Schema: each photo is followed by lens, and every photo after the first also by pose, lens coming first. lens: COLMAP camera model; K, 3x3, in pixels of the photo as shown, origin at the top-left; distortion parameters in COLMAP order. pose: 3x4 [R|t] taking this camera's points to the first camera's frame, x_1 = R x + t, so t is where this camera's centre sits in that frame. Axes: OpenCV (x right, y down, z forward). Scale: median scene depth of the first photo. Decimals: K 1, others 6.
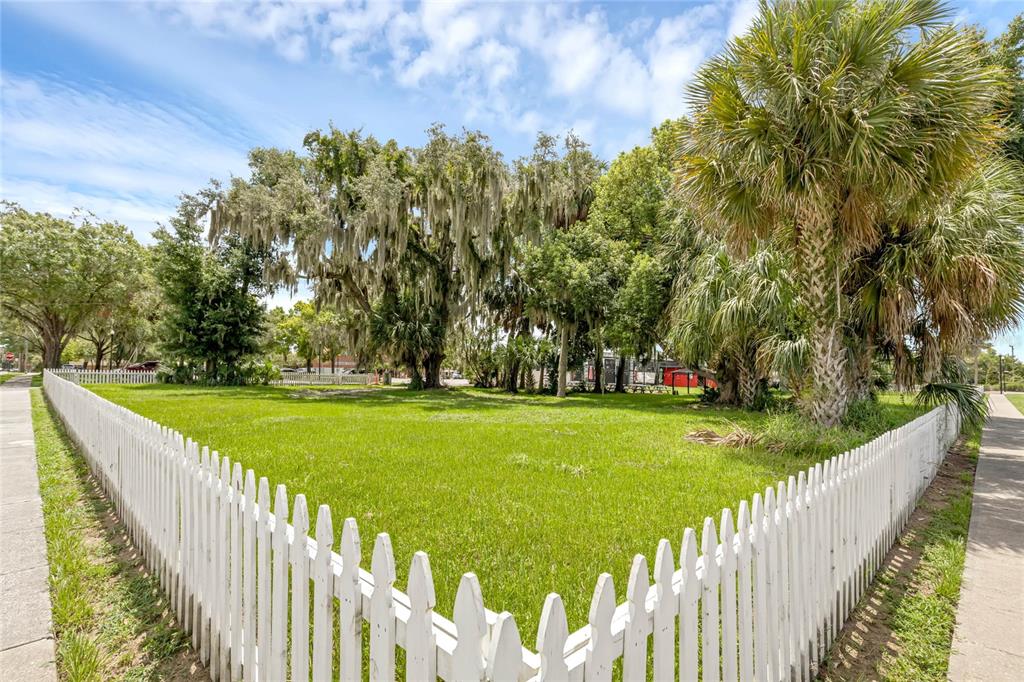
lens RADIAL K [[457.4, 0, 511.6], [0, 457.4, 309.3], [0, 0, 1]] dist [0.000585, 0.000035]
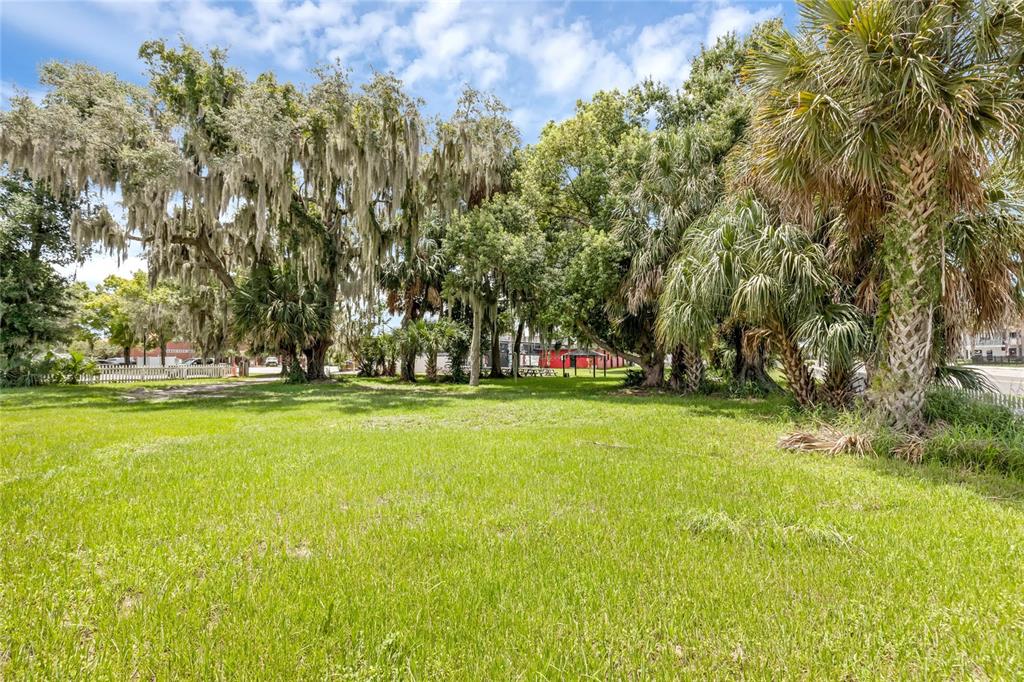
lens RADIAL K [[457.4, 0, 511.6], [0, 457.4, 309.3], [0, 0, 1]] dist [0.000585, 0.000035]
pose [[0.957856, 0.009603, 0.287088, -0.077271], [-0.019853, 0.999264, 0.032817, 0.007481], [-0.286561, -0.037134, 0.957342, 0.098549]]
